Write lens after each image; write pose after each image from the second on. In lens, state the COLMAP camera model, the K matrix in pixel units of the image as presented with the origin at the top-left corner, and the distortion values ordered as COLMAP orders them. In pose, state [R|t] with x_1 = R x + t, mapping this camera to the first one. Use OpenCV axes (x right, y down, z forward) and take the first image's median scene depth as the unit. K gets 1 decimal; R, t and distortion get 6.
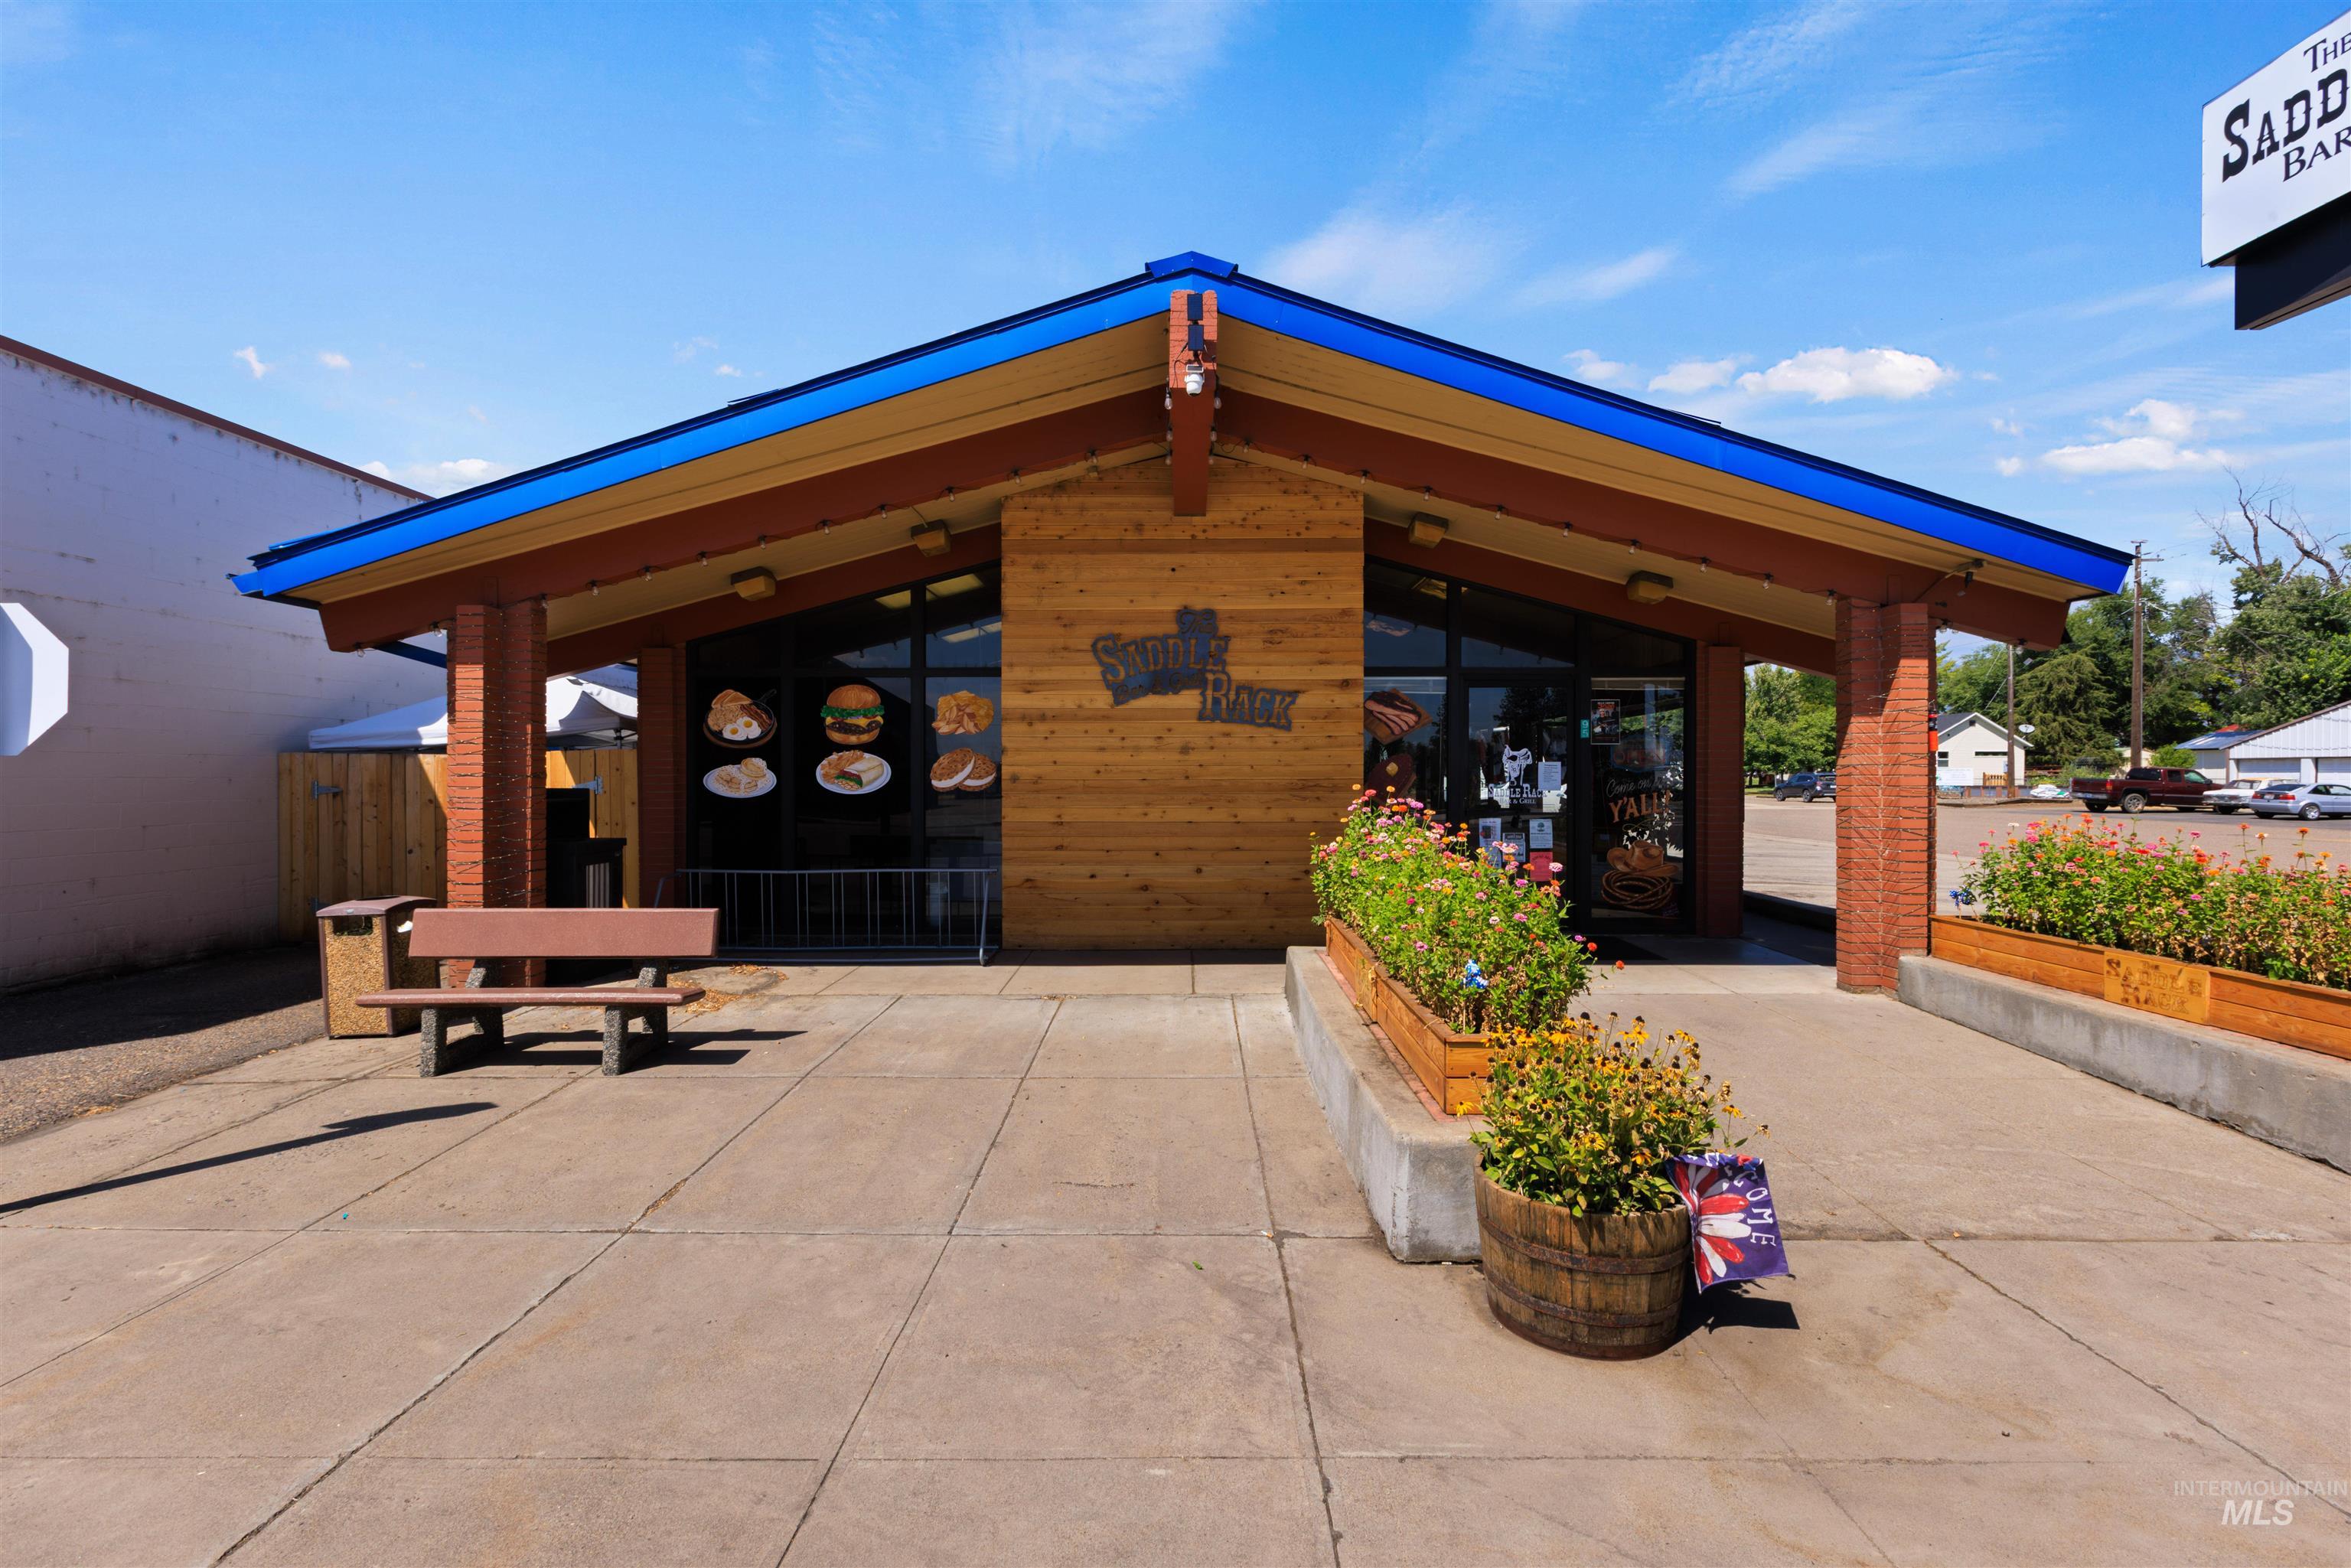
lens RADIAL K [[1072.6, 0, 1175.5], [0, 1072.6, 784.0], [0, 0, 1]] dist [0.000276, 0.000164]
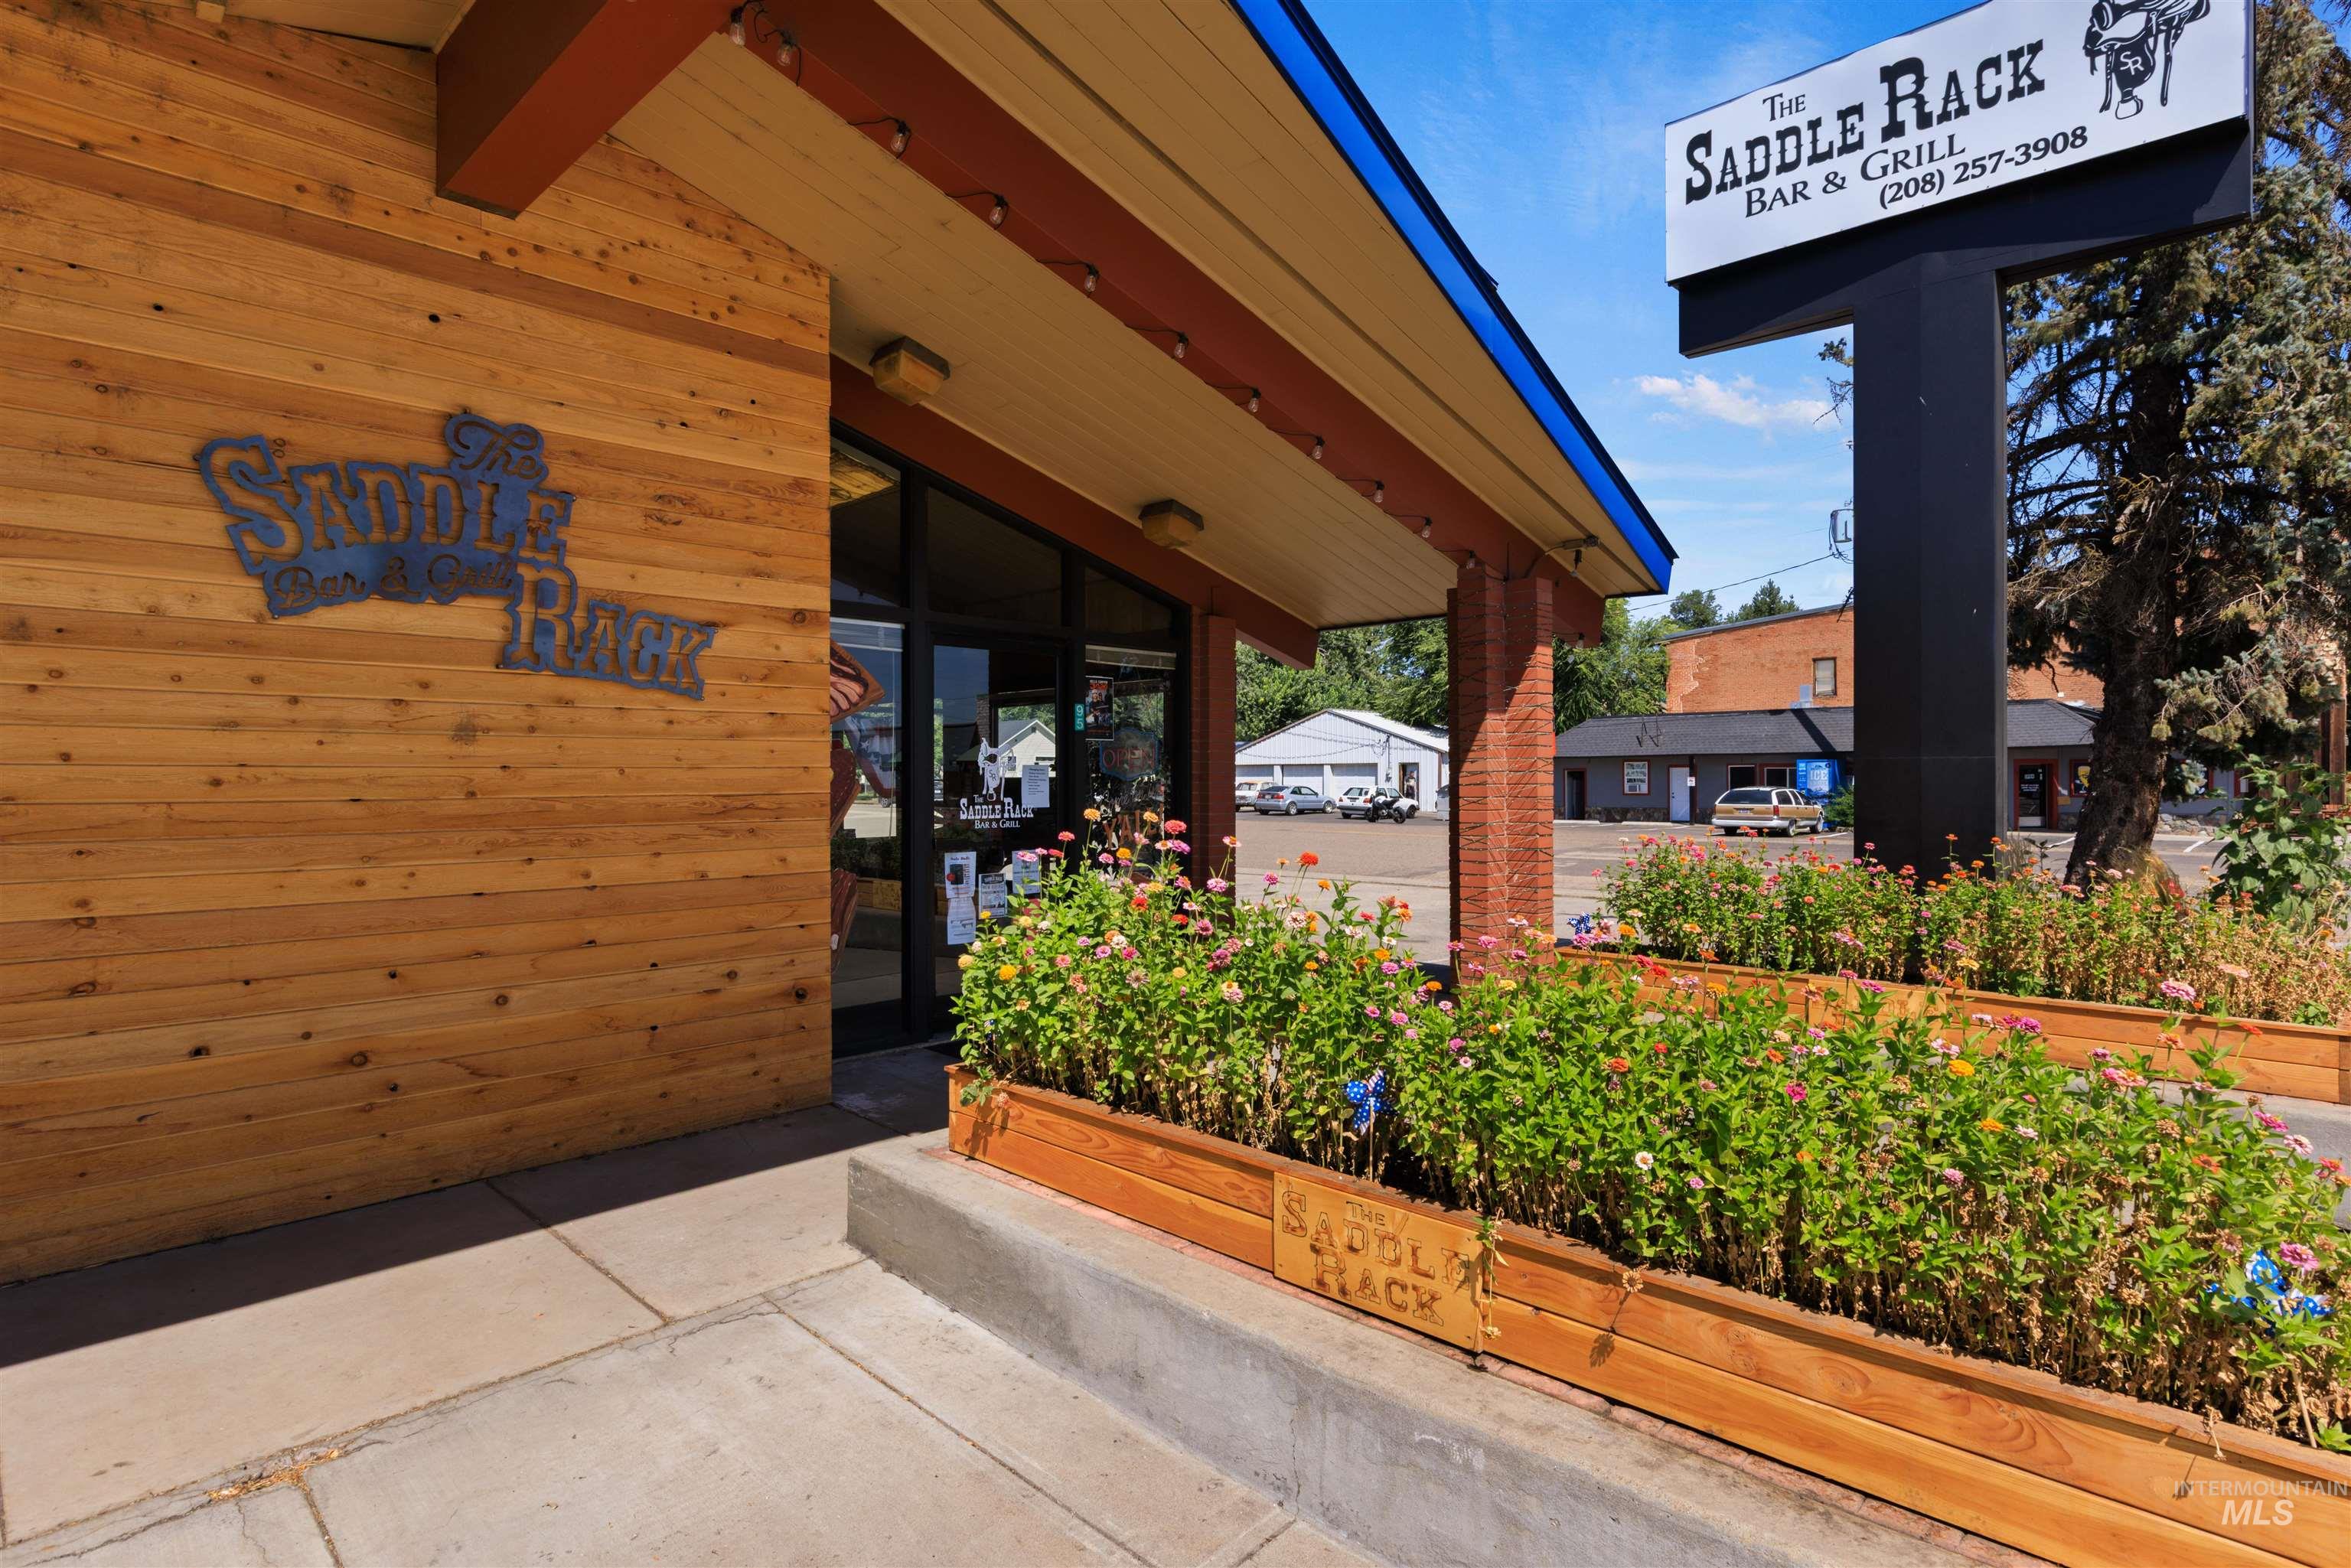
lens RADIAL K [[1209.8, 0, 1178.5], [0, 1209.8, 780.6], [0, 0, 1]] dist [0.000160, -0.000125]
pose [[0.679826, -0.002858, 0.733368, -0.157543], [0.007874, 0.999963, -0.003402, -0.007771], [-0.733331, 0.008087, 0.679823, 0.445081]]
